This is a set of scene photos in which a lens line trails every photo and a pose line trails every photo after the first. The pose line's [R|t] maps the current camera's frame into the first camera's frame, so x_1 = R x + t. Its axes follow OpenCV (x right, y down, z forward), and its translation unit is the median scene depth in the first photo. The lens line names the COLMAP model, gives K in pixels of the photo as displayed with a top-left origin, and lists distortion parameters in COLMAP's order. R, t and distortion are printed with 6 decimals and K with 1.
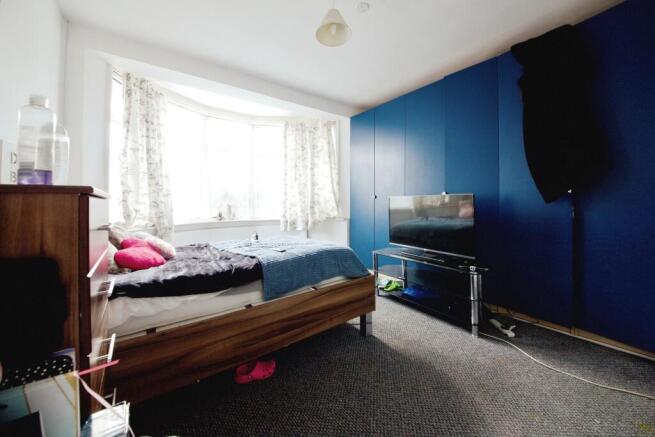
lens RADIAL K [[262.7, 0, 329.5], [0, 262.7, 211.3], [0, 0, 1]] dist [-0.000824, -0.000222]
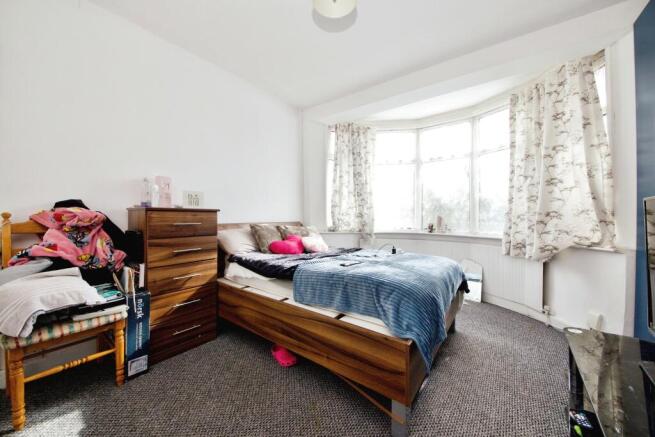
lens RADIAL K [[262.7, 0, 329.5], [0, 262.7, 211.3], [0, 0, 1]] dist [-0.000824, -0.000222]
pose [[0.196626, -0.006254, -0.980459, 0.445867], [-0.032603, 0.999385, -0.012914, -0.018318], [0.979936, 0.034505, 0.196301, 0.456726]]
